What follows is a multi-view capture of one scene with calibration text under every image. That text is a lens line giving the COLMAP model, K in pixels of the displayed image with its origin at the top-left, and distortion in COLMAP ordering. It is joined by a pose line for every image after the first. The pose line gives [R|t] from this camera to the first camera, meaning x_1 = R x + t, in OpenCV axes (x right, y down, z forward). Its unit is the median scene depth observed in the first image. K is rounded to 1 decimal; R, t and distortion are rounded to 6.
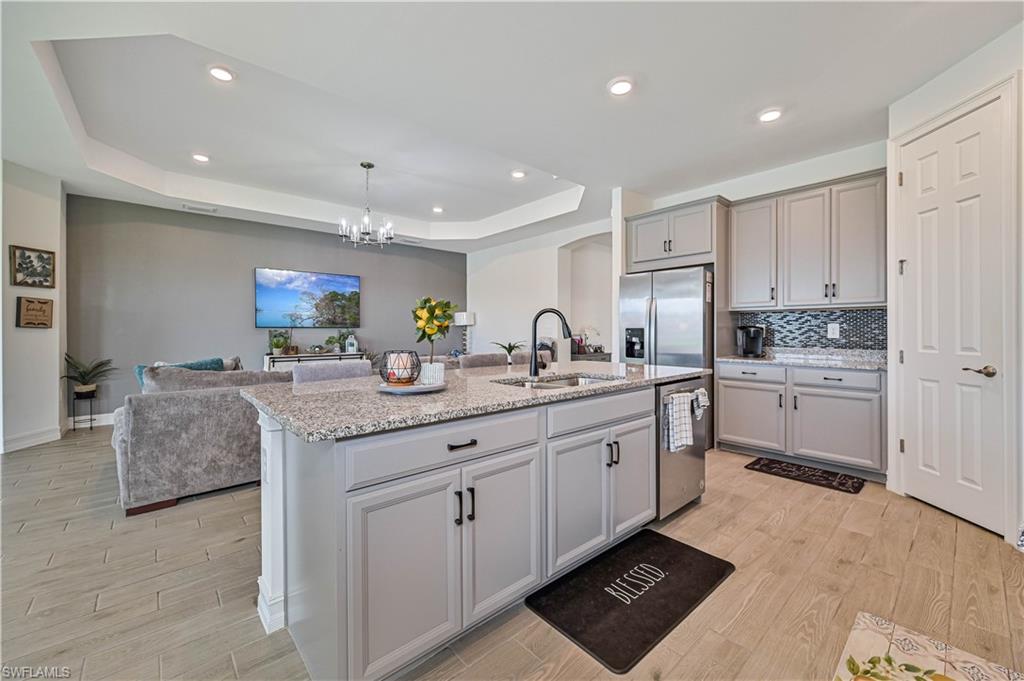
lens RADIAL K [[405.3, 0, 514.2], [0, 405.3, 333.9], [0, 0, 1]] dist [-0.002567, -0.000283]
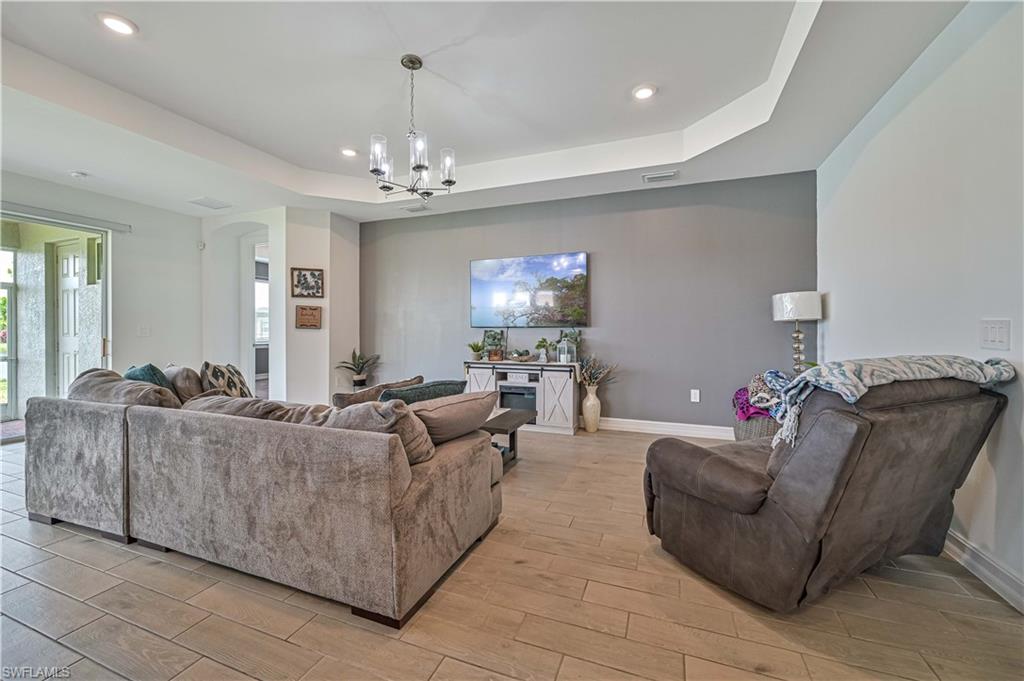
lens RADIAL K [[405.3, 0, 514.2], [0, 405.3, 333.9], [0, 0, 1]] dist [-0.002567, -0.000283]
pose [[0.462177, 0.011060, -0.886719, 0.293253], [-0.007691, 0.999935, 0.008464, -0.013804], [0.886754, 0.002908, 0.462232, 0.970722]]
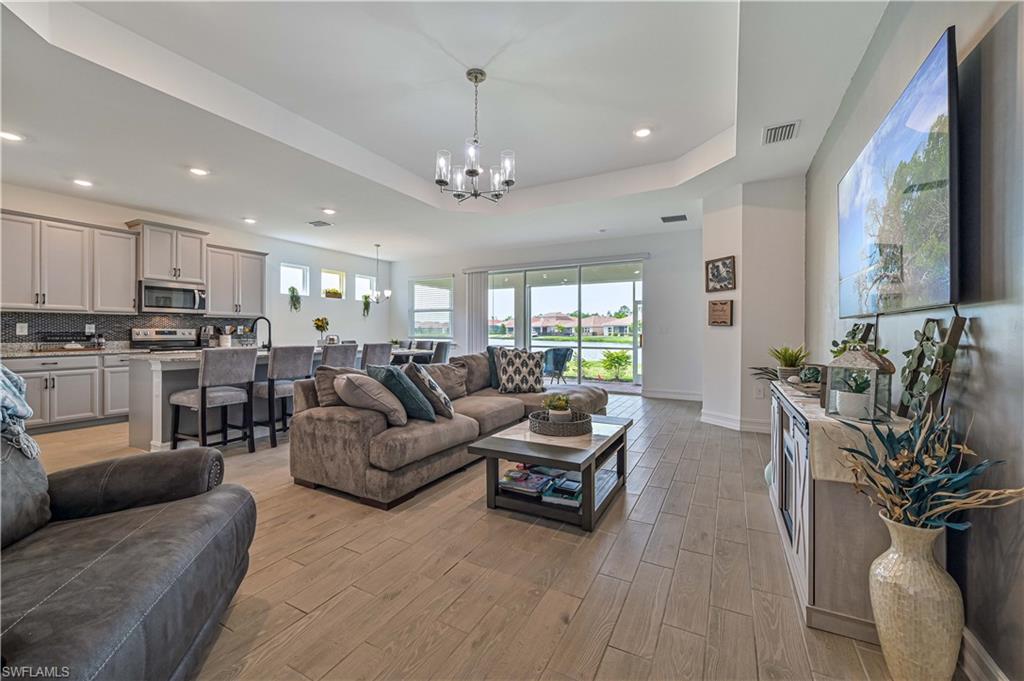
lens RADIAL K [[405.3, 0, 514.2], [0, 405.3, 333.9], [0, 0, 1]] dist [-0.002567, -0.000283]
pose [[-0.937767, 0.001908, -0.347259, -0.216590], [-0.002405, 0.999925, 0.011989, -0.004475], [0.347256, 0.012078, -0.937692, 1.867362]]
